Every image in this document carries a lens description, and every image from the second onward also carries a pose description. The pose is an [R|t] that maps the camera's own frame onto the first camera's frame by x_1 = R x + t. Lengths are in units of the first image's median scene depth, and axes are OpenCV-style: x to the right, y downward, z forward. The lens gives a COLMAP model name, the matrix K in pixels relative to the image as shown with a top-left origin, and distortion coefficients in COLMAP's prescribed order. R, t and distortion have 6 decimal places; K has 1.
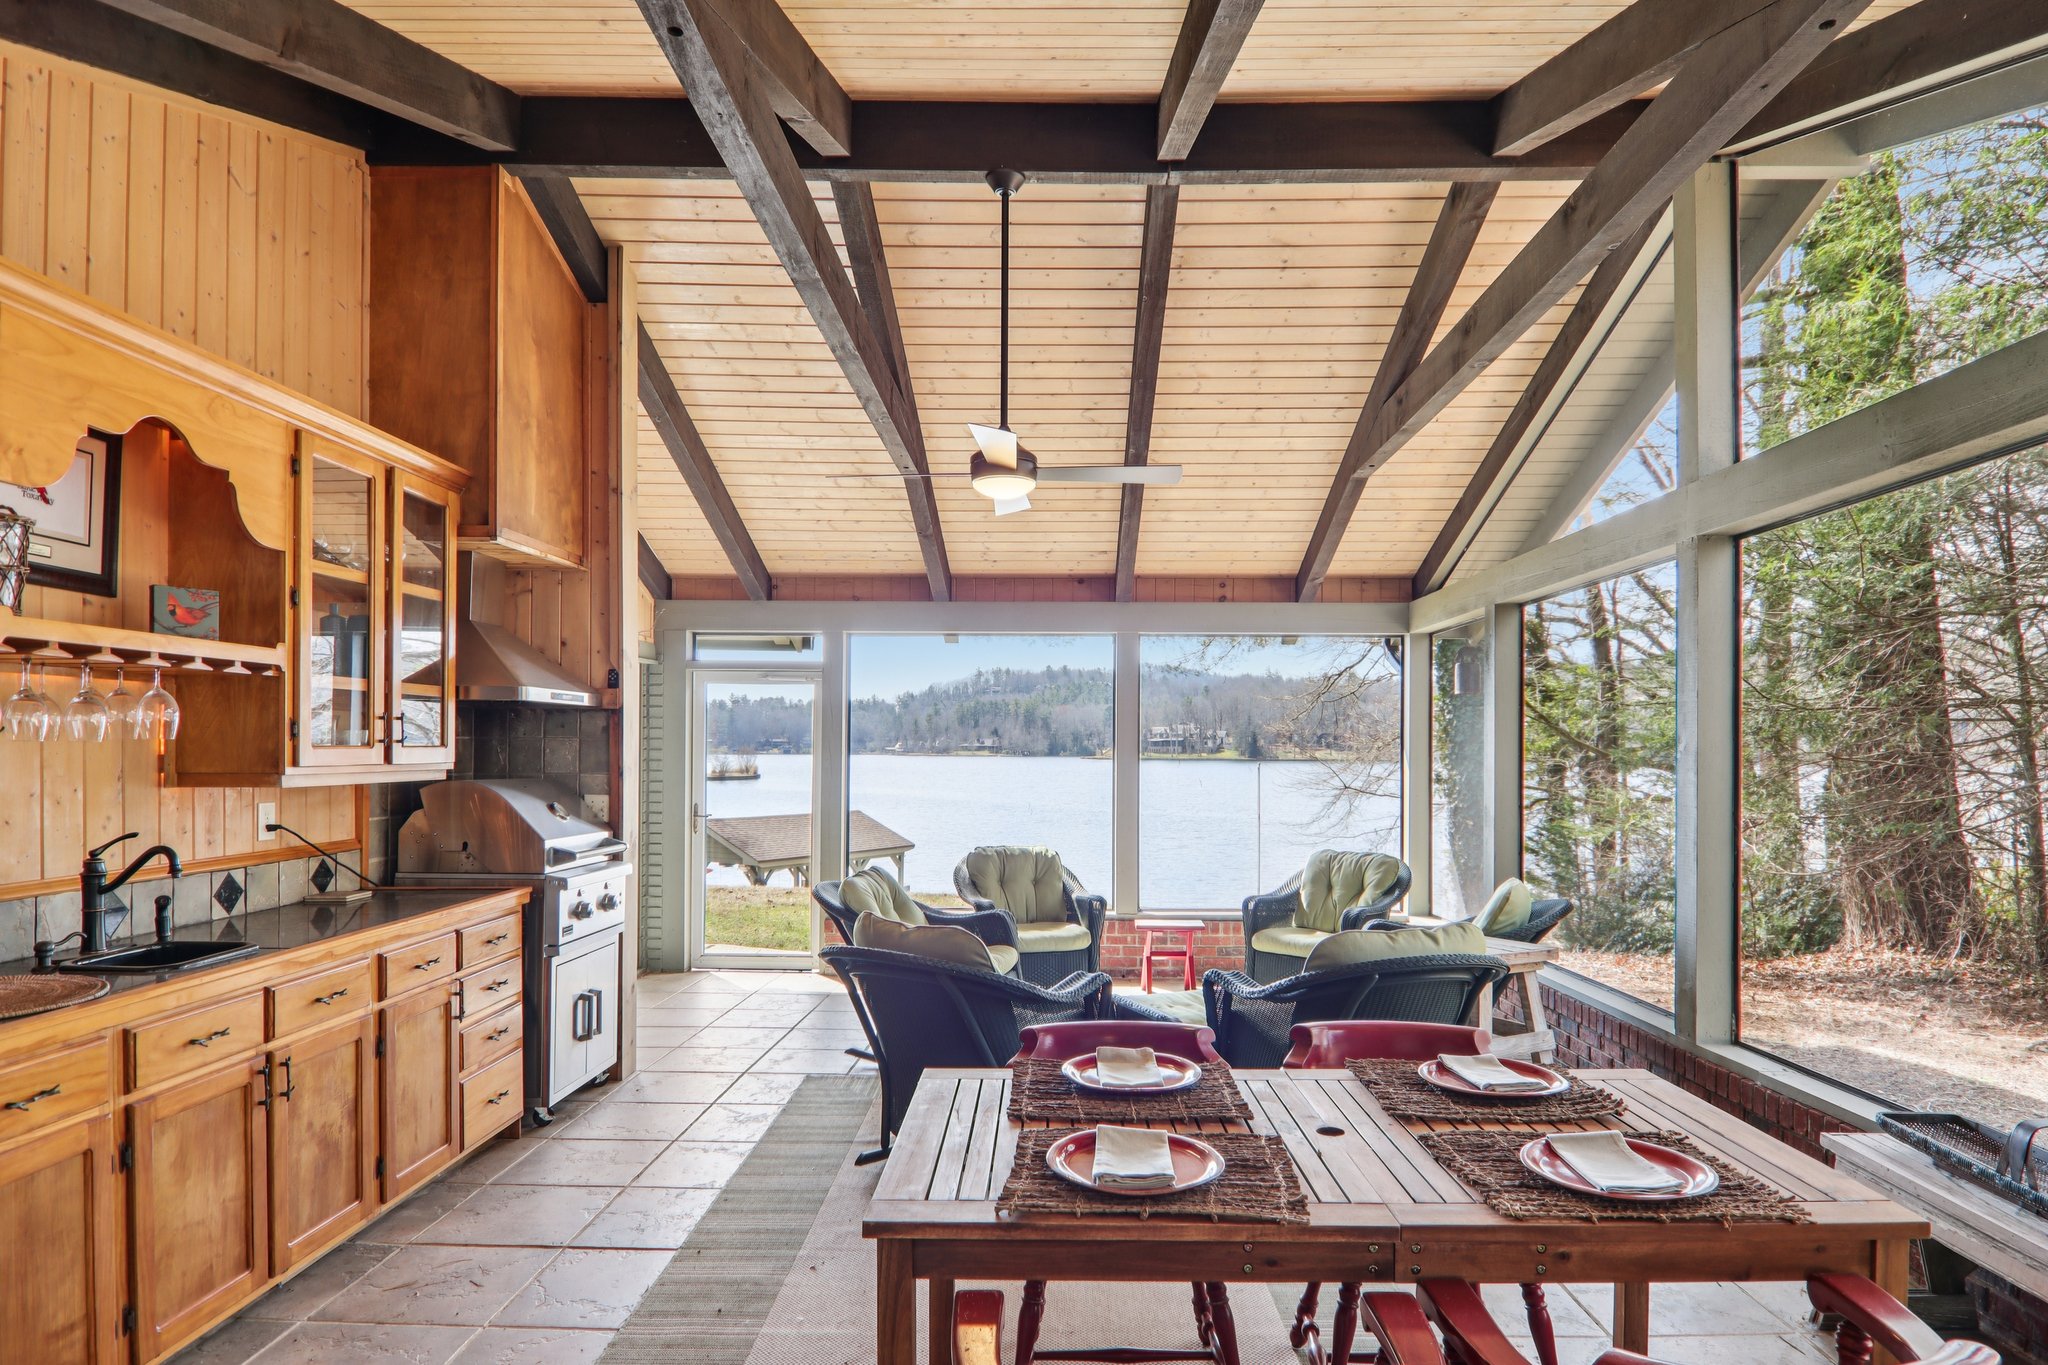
lens RADIAL K [[1130.0, 0, 1066.3], [0, 1130.0, 740.0], [0, 0, 1]] dist [-0.010027, -0.006707]
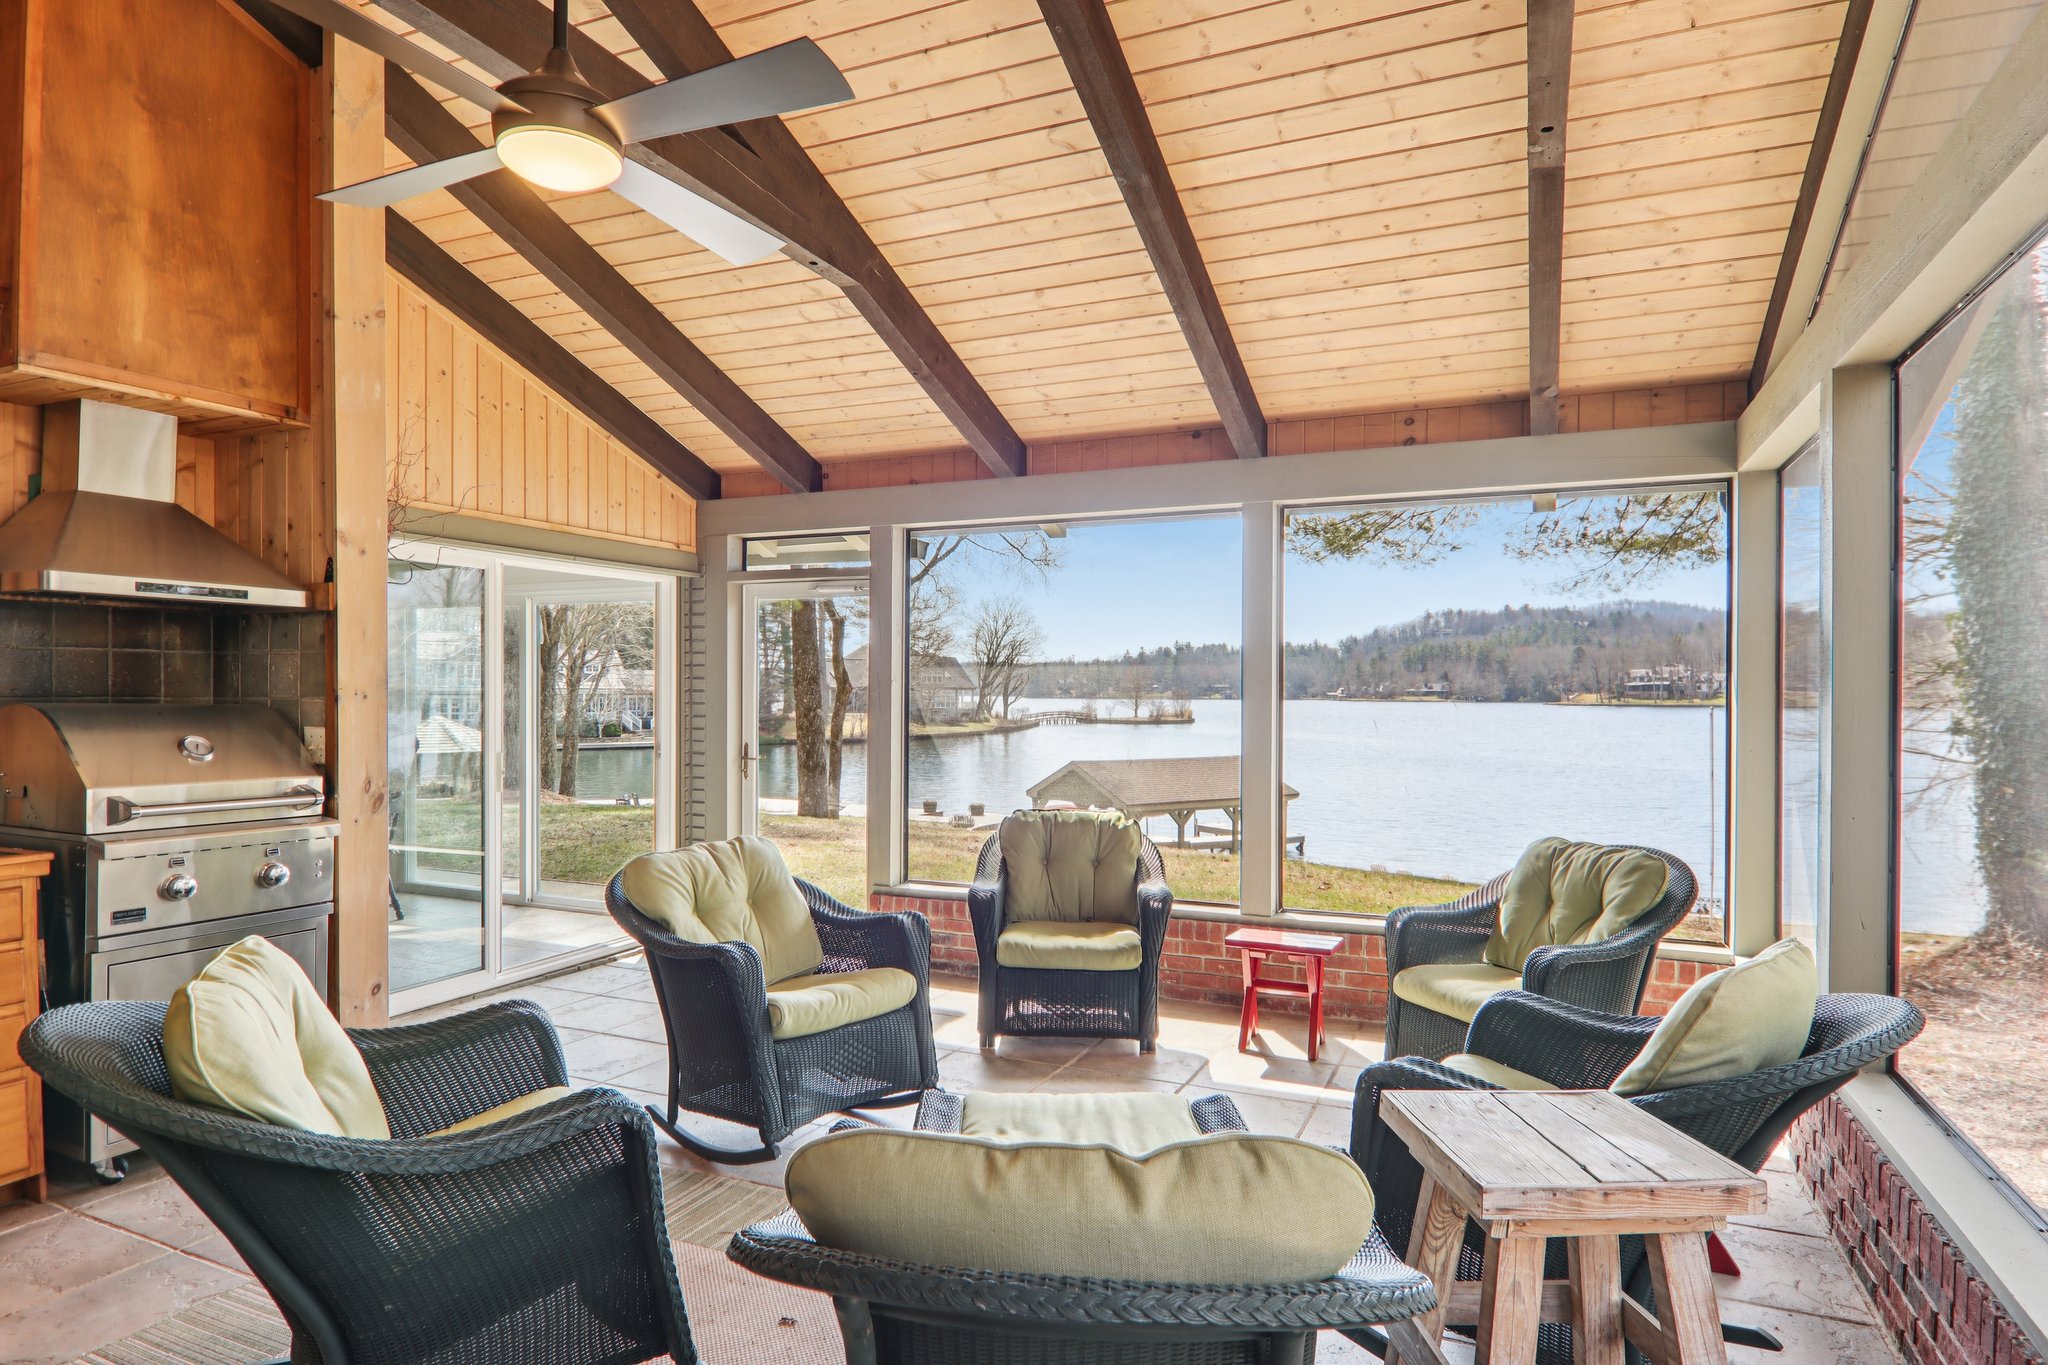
lens RADIAL K [[1130.0, 0, 1047.8], [0, 1130.0, 695.5], [0, 0, 1]] dist [-0.010027, -0.006707]
pose [[0.920045, 0.000027, -0.391813, 0.203527], [0.003421, 0.999961, 0.008103, 0.014966], [0.391798, -0.008796, 0.920009, 0.323312]]
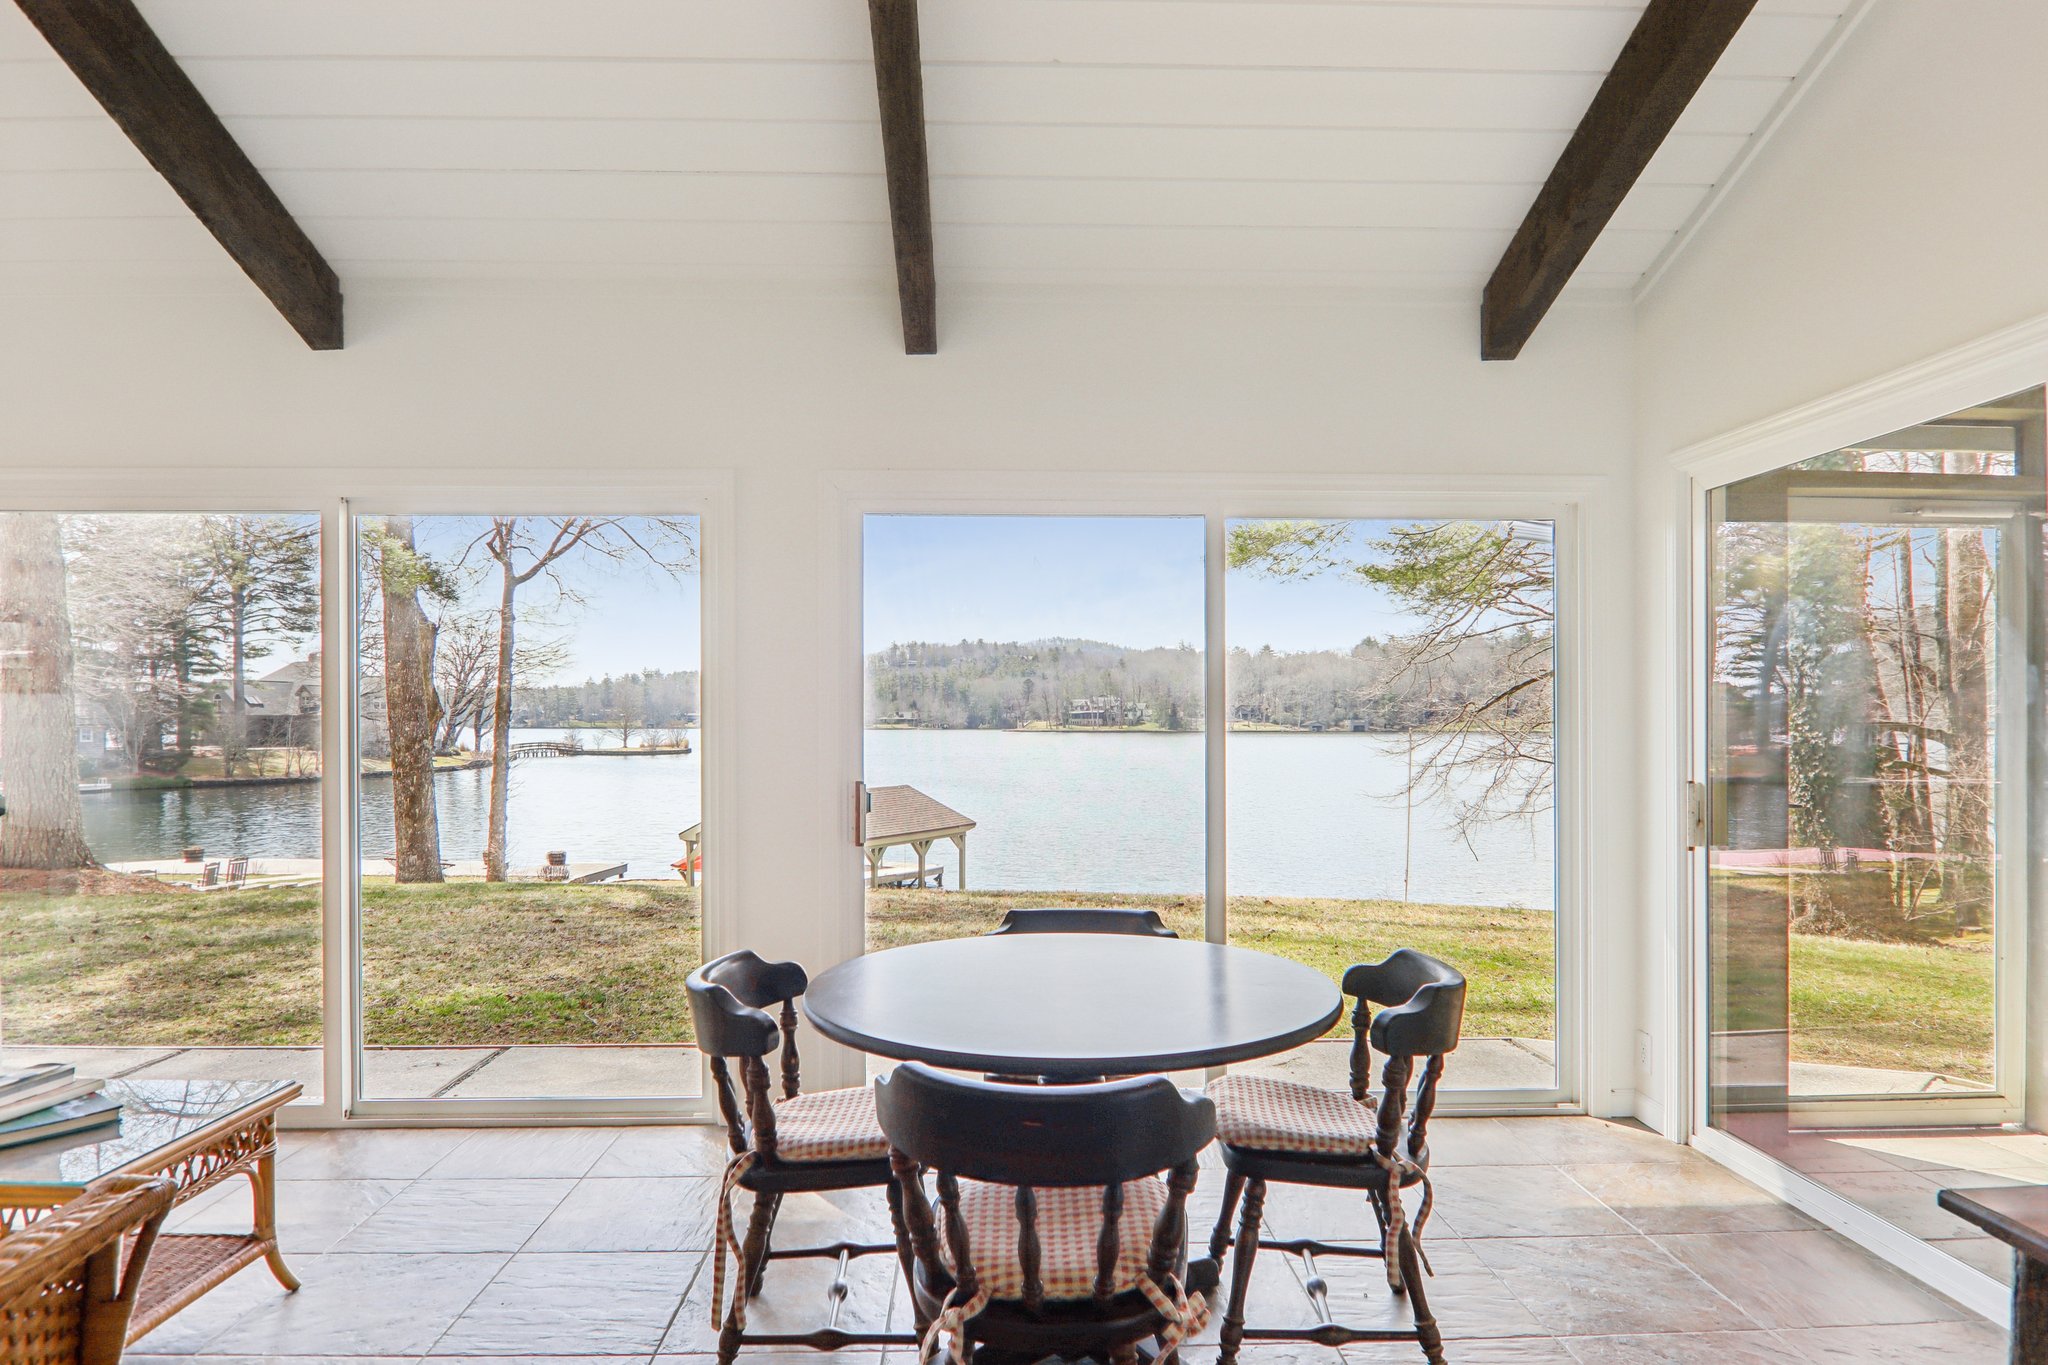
lens RADIAL K [[1130.0, 0, 1028.8], [0, 1130.0, 718.2], [0, 0, 1]] dist [-0.010027, -0.006707]
pose [[0.999080, -0.005277, 0.042567, -0.732347], [0.005085, 0.999976, 0.004626, 0.029106], [-0.042591, -0.004405, 0.999083, 0.588756]]
